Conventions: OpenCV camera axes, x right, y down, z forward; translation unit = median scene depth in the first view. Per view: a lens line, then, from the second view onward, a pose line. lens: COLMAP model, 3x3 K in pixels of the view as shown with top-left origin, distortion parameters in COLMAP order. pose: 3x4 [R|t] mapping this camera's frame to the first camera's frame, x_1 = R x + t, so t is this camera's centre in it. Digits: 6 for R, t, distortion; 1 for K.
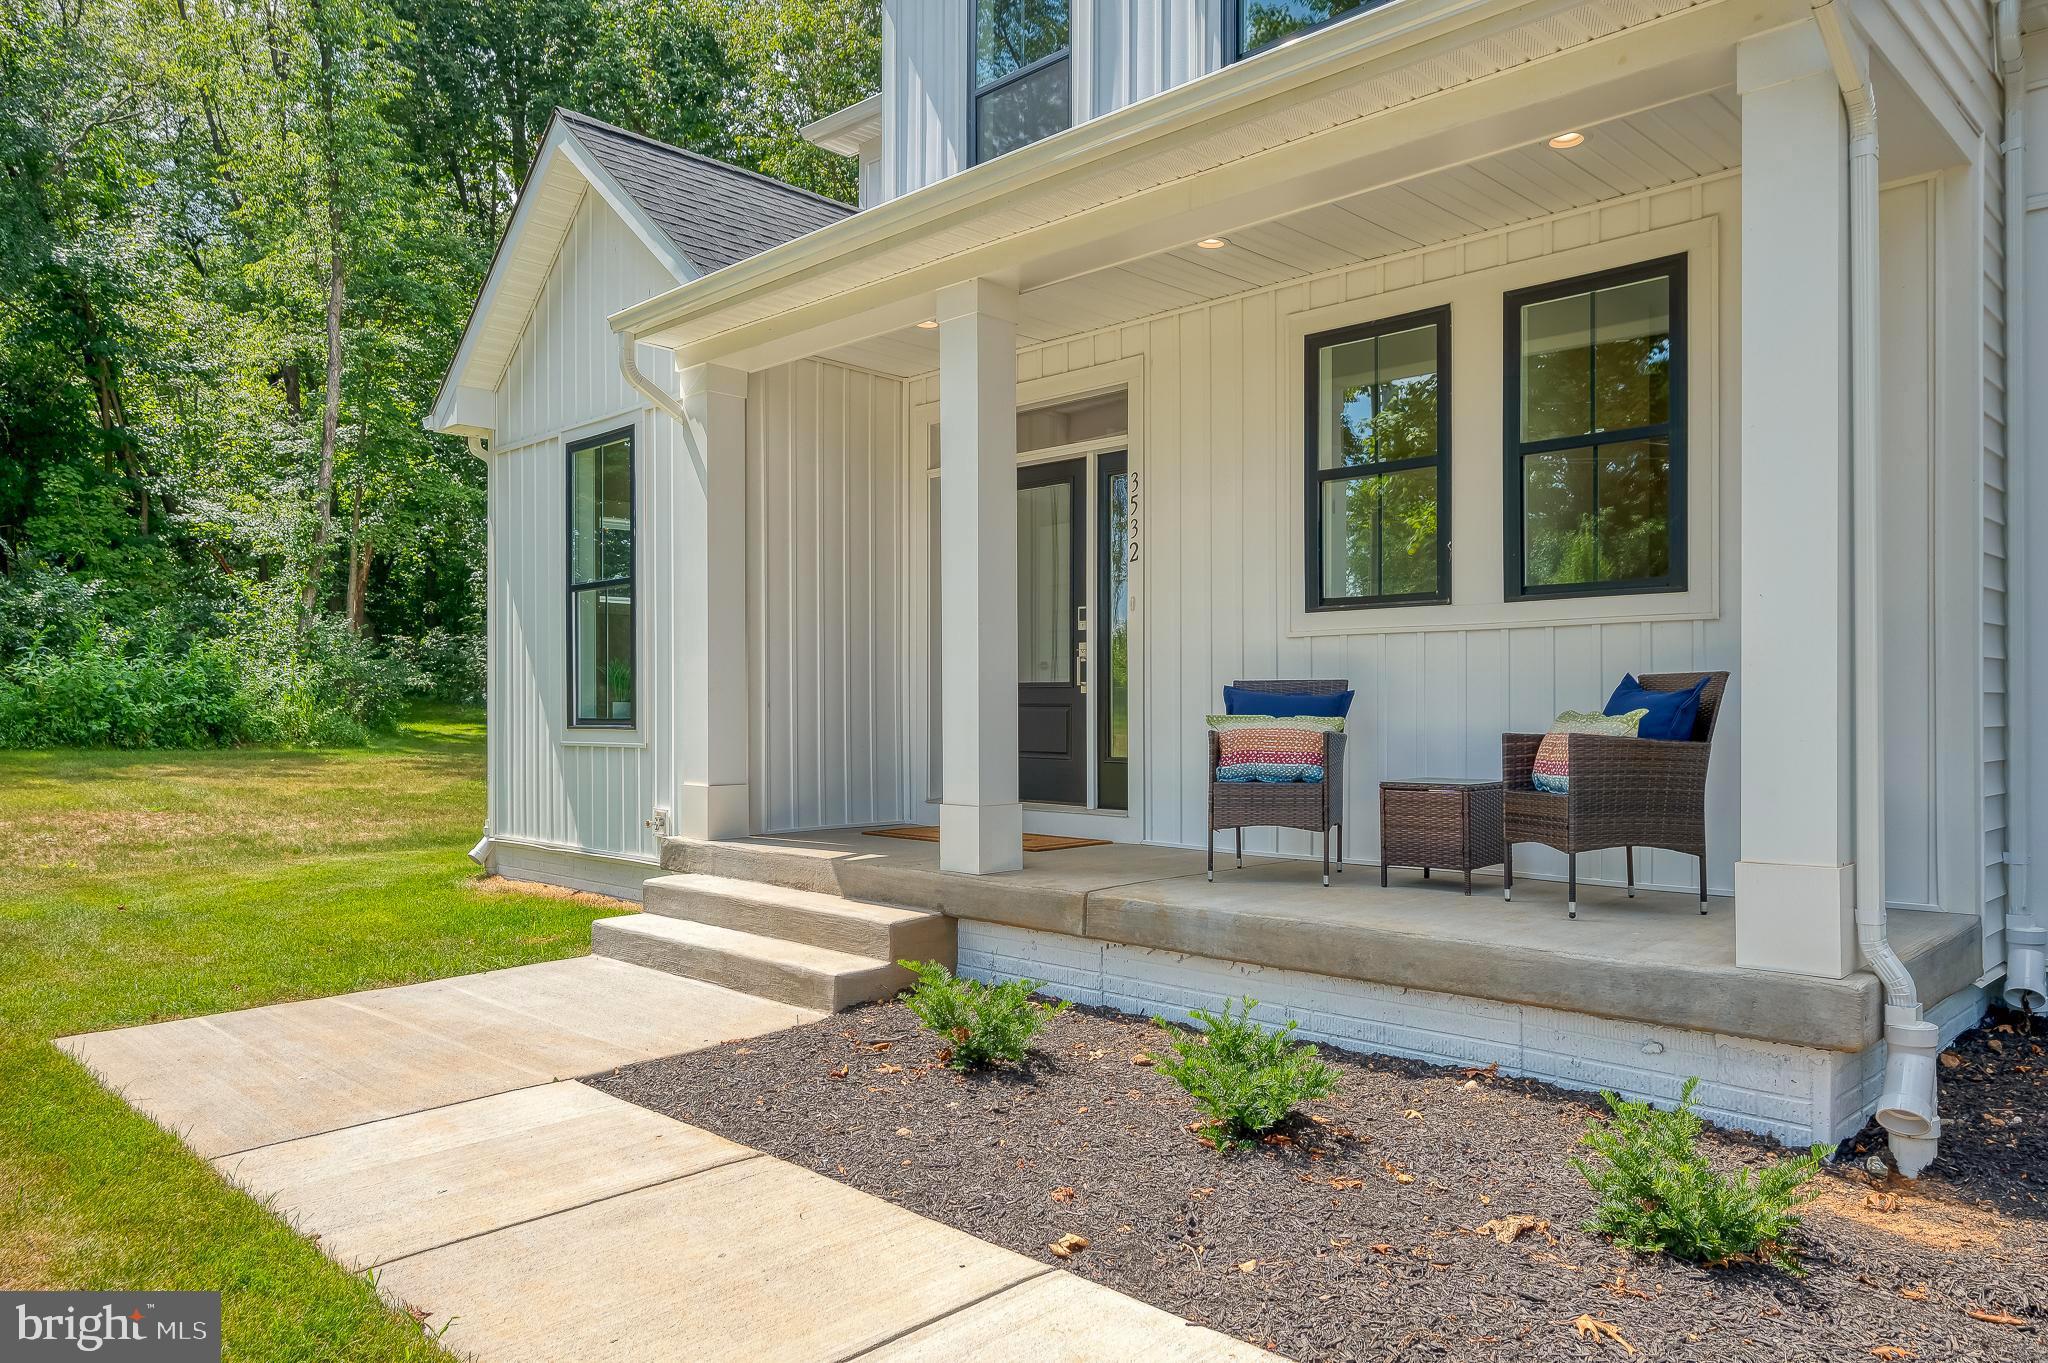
lens RADIAL K [[1382.9, 0, 1113.8], [0, 1382.9, 679.1], [0, 0, 1]] dist [0.000183, 0.001029]
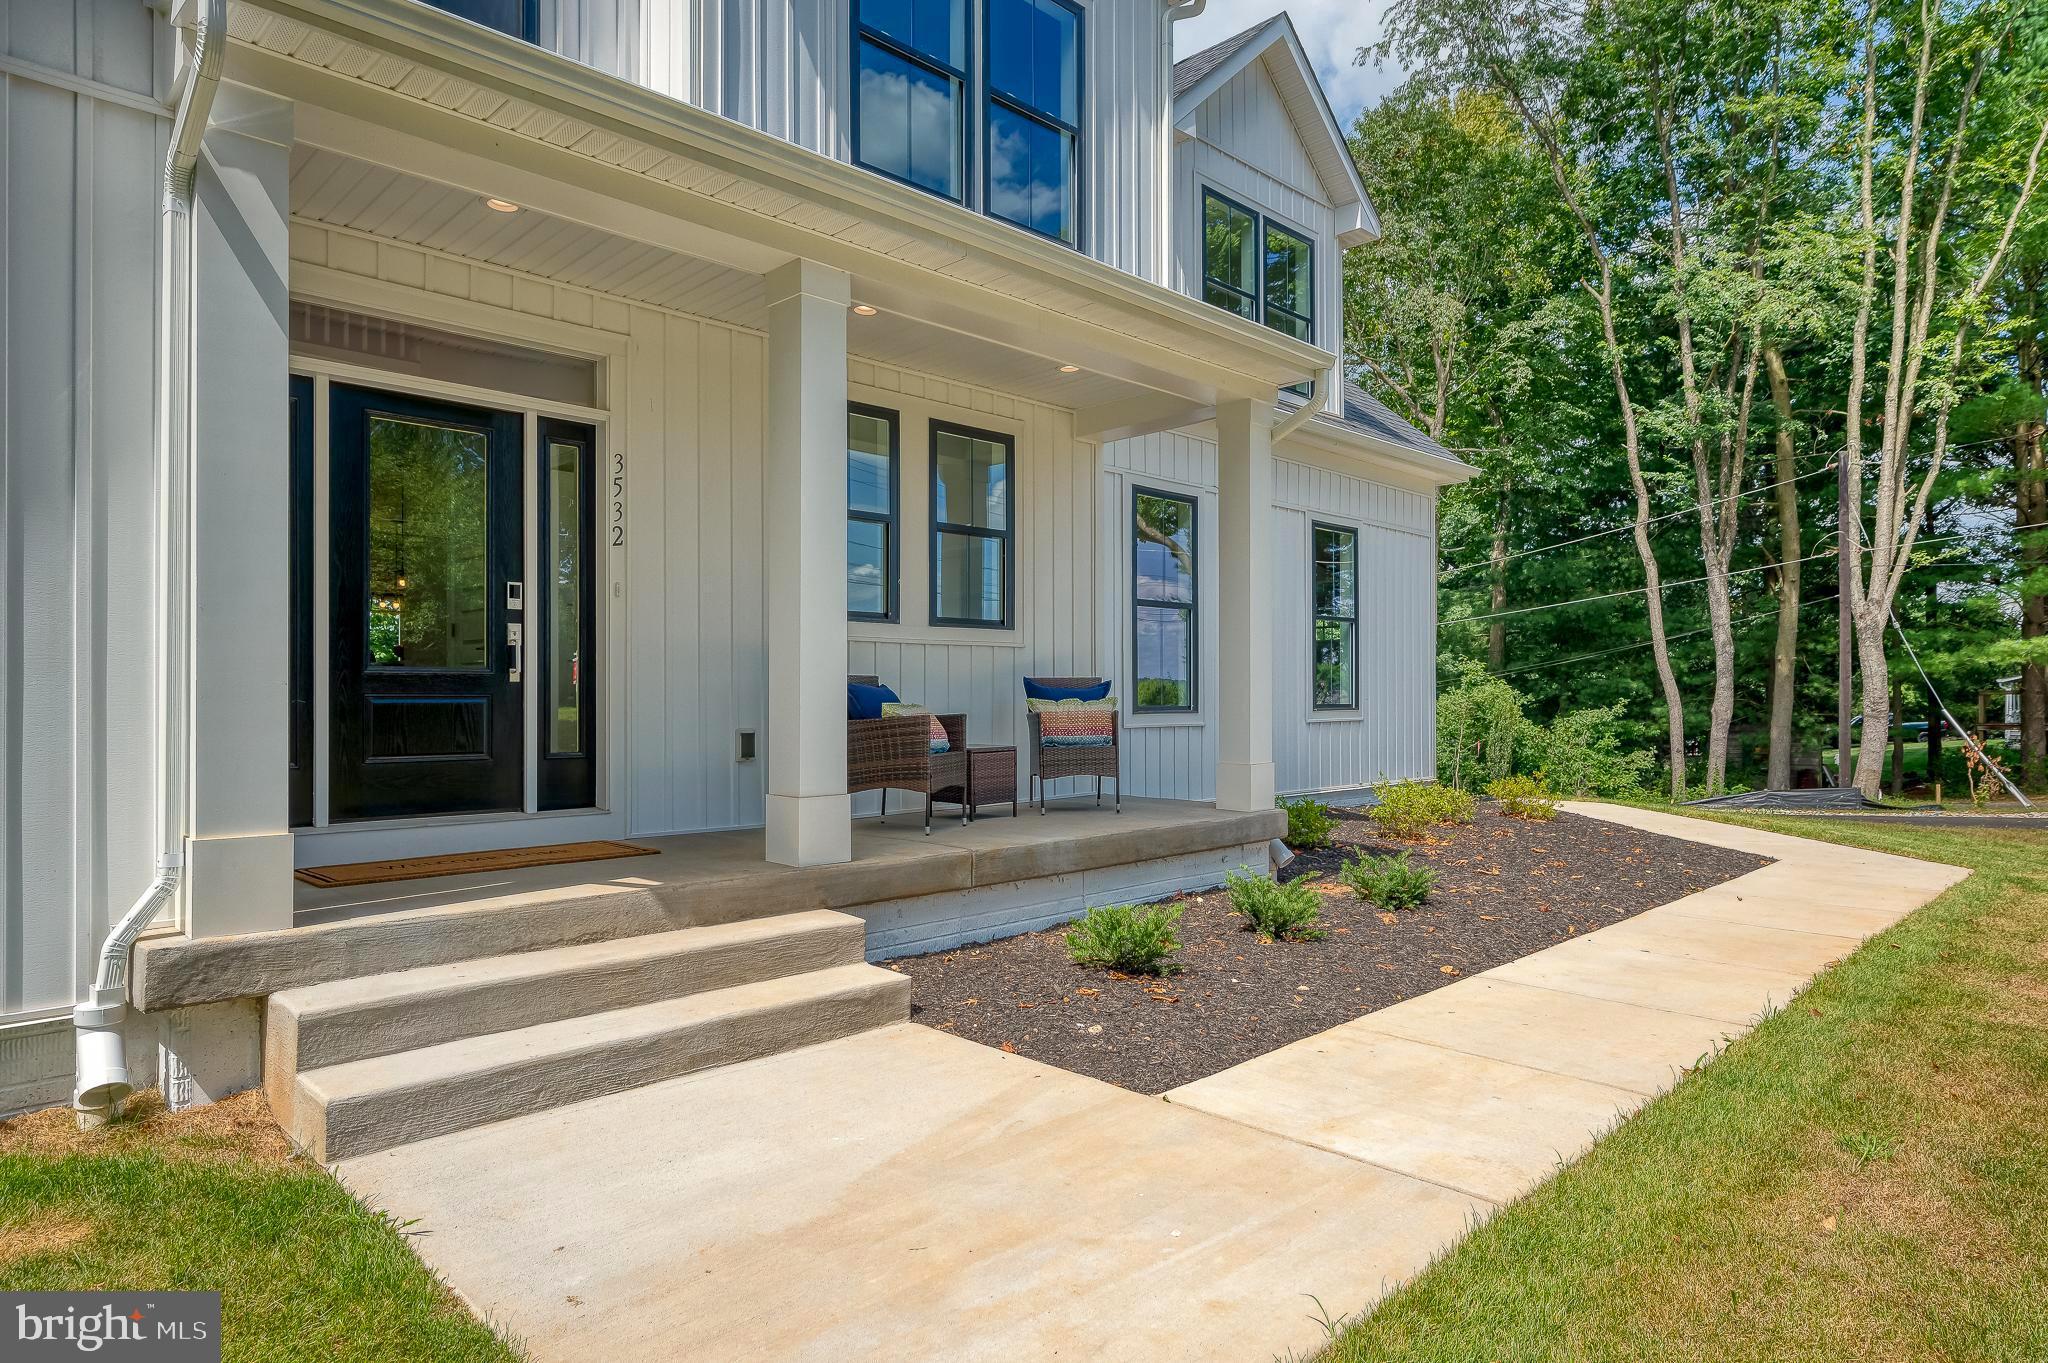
lens RADIAL K [[1091.3, 0, 1024.0], [0, 1091.3, 681.5], [0, 0, 1]] dist [0.001377, 0.000173]
pose [[0.083239, 0.016955, 0.996385, -0.769117], [-0.016942, 0.999735, -0.015596, 0.017291], [-0.996386, -0.015582, 0.083504, 0.700743]]
